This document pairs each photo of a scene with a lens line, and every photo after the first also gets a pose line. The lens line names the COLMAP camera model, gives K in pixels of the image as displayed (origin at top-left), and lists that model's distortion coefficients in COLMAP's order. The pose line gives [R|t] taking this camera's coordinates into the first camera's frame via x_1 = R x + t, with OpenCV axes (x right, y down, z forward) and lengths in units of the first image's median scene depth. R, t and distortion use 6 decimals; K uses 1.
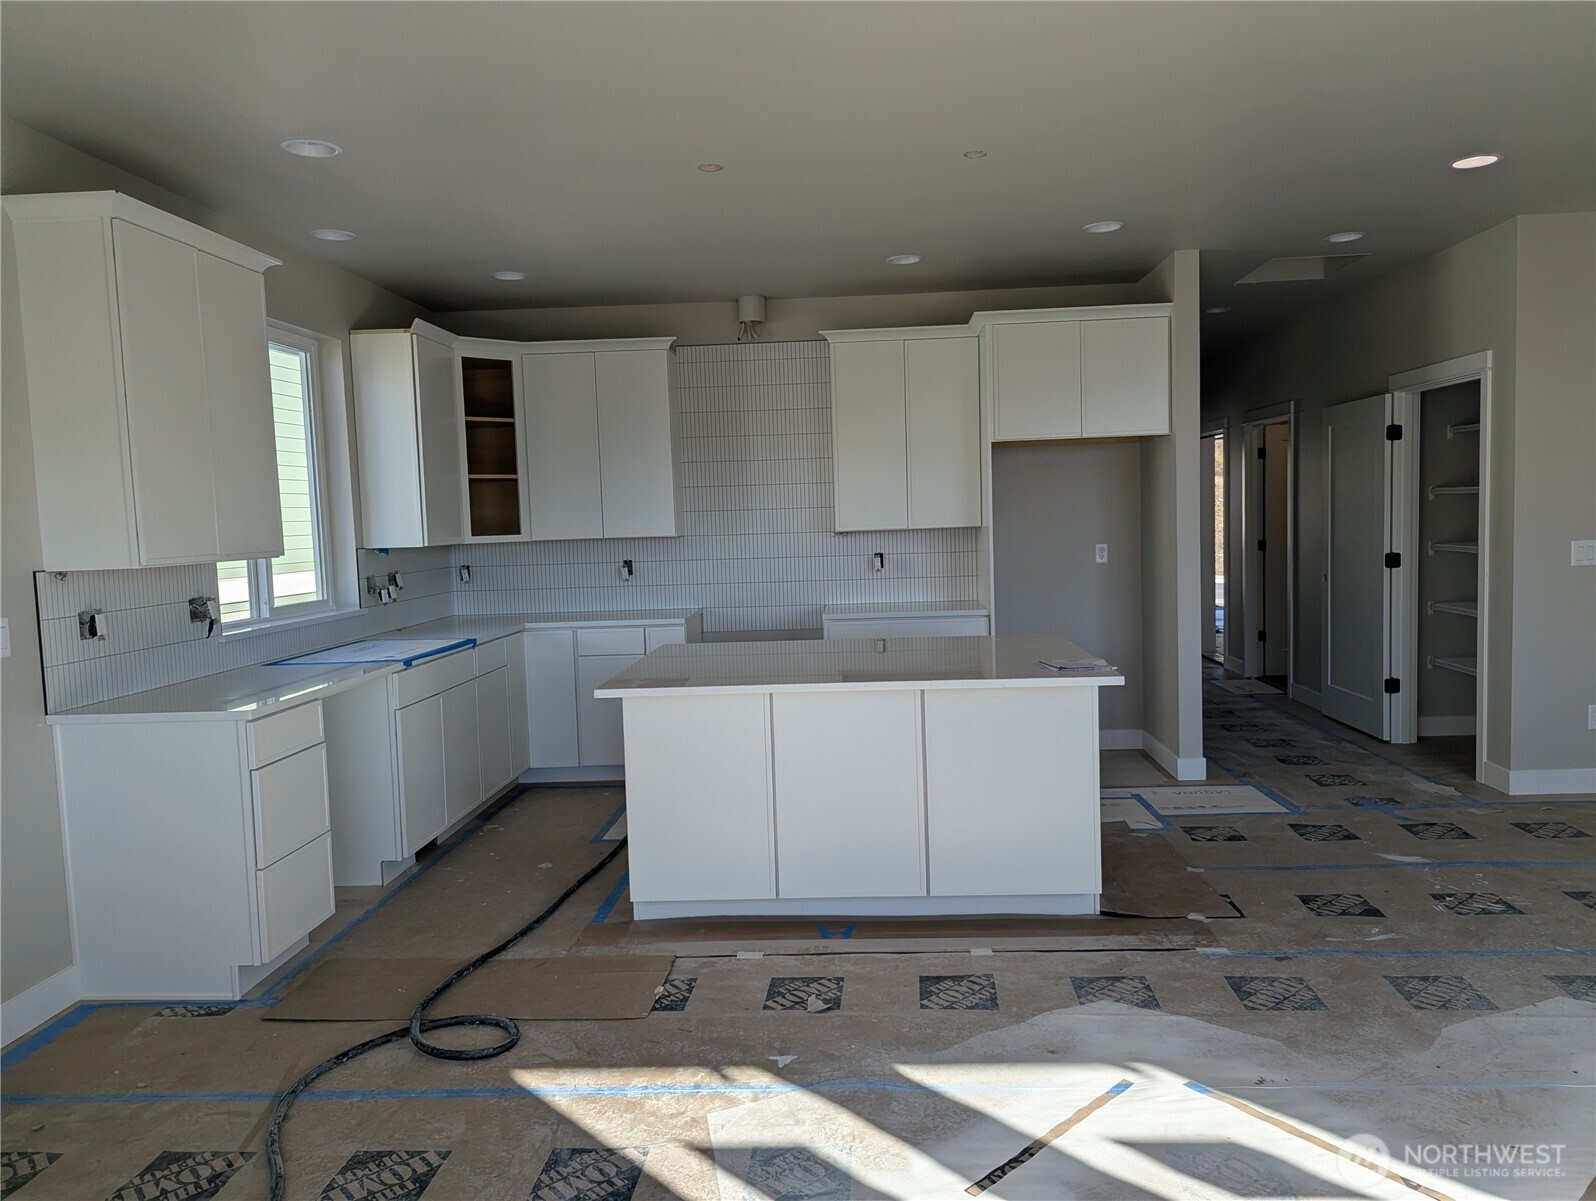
lens RADIAL K [[1120.5, 0, 818.9], [0, 1120.5, 597.0], [0, 0, 1]] dist [0.078904, -0.096785]
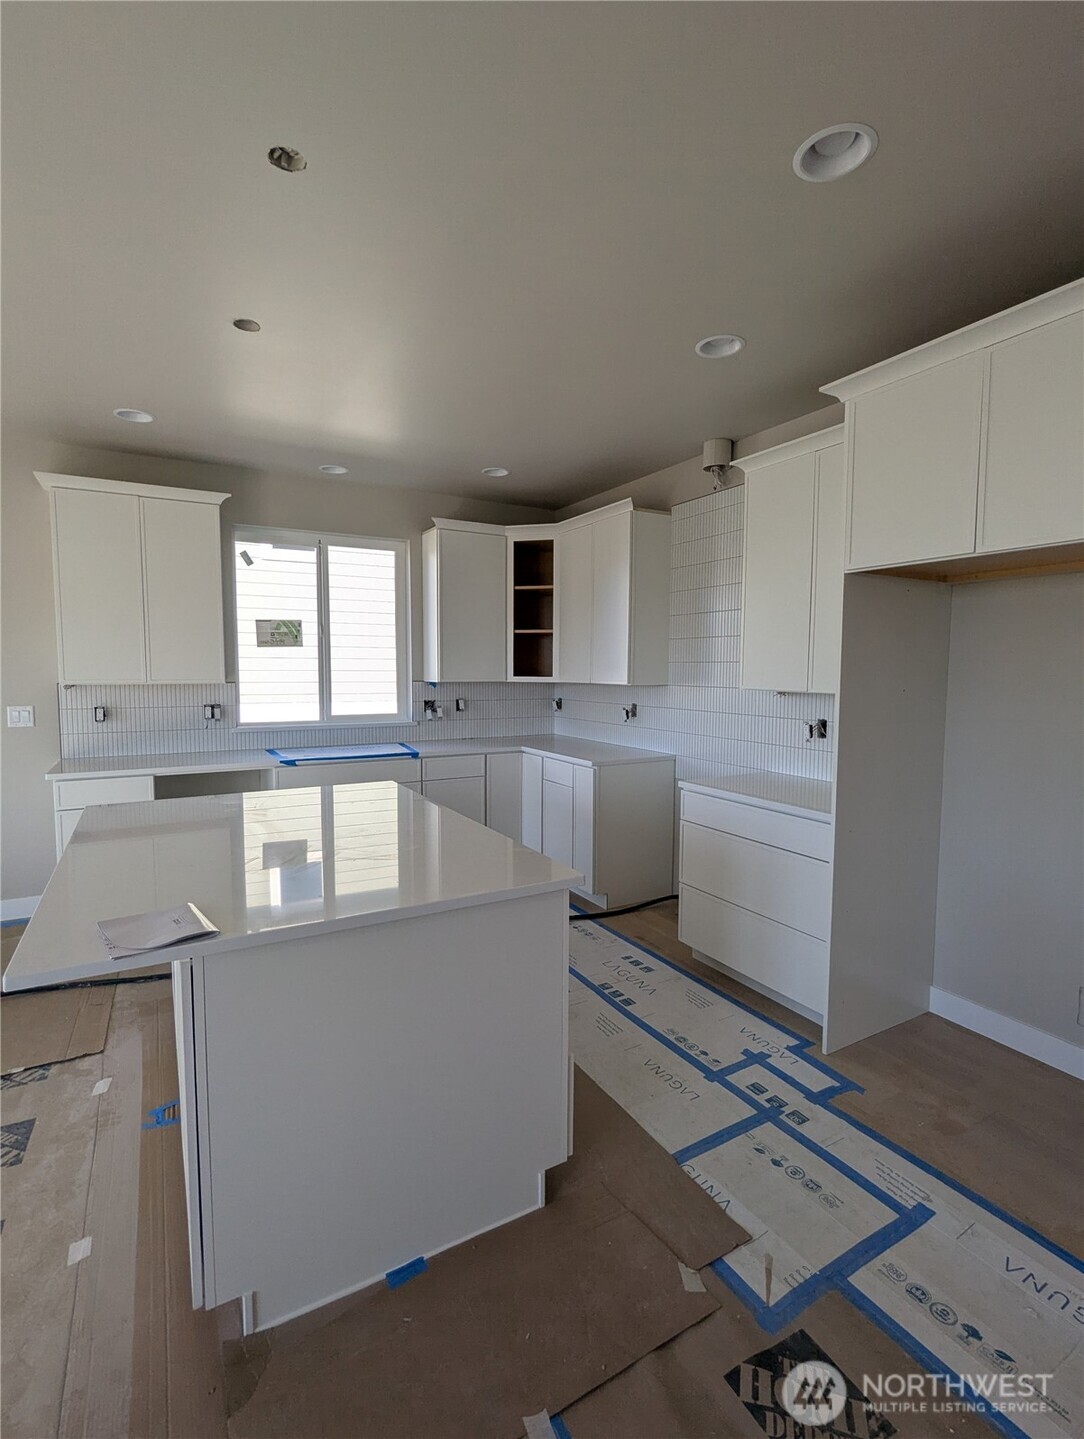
lens RADIAL K [[683.3, 0, 542.0], [0, 683.3, 719.5], [0, 0, 1]] dist [-0.003495, 0.001421]
pose [[0.529417, 0.101181, -0.842306, 0.453509], [-0.085047, 0.994191, 0.065972, -0.068329], [0.844088, 0.036709, 0.534947, 0.688596]]
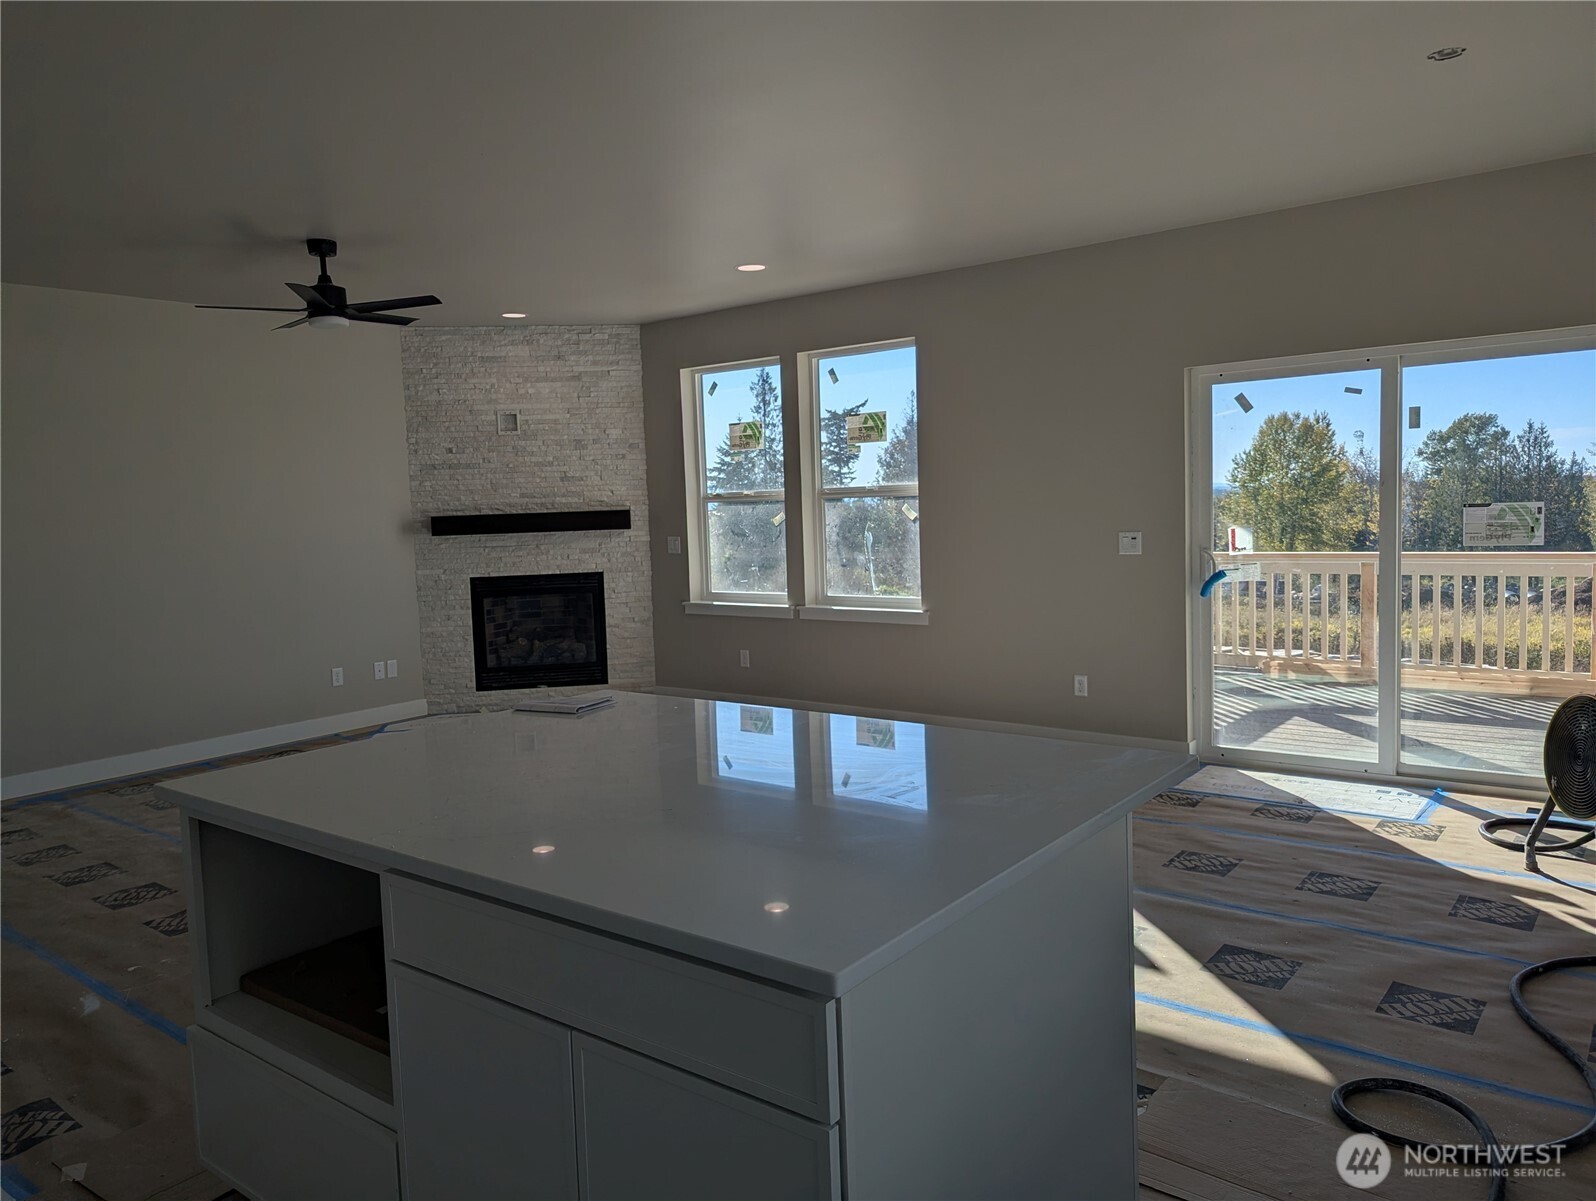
lens RADIAL K [[1122.8, 0, 783.4], [0, 1122.8, 587.4], [0, 0, 1]] dist [0.059642, -0.053655]
pose [[-0.811910, 0.016679, 0.583544, -0.255130], [0.106017, 0.987183, 0.119290, -0.070528], [-0.574075, 0.158719, -0.803272, 1.086338]]
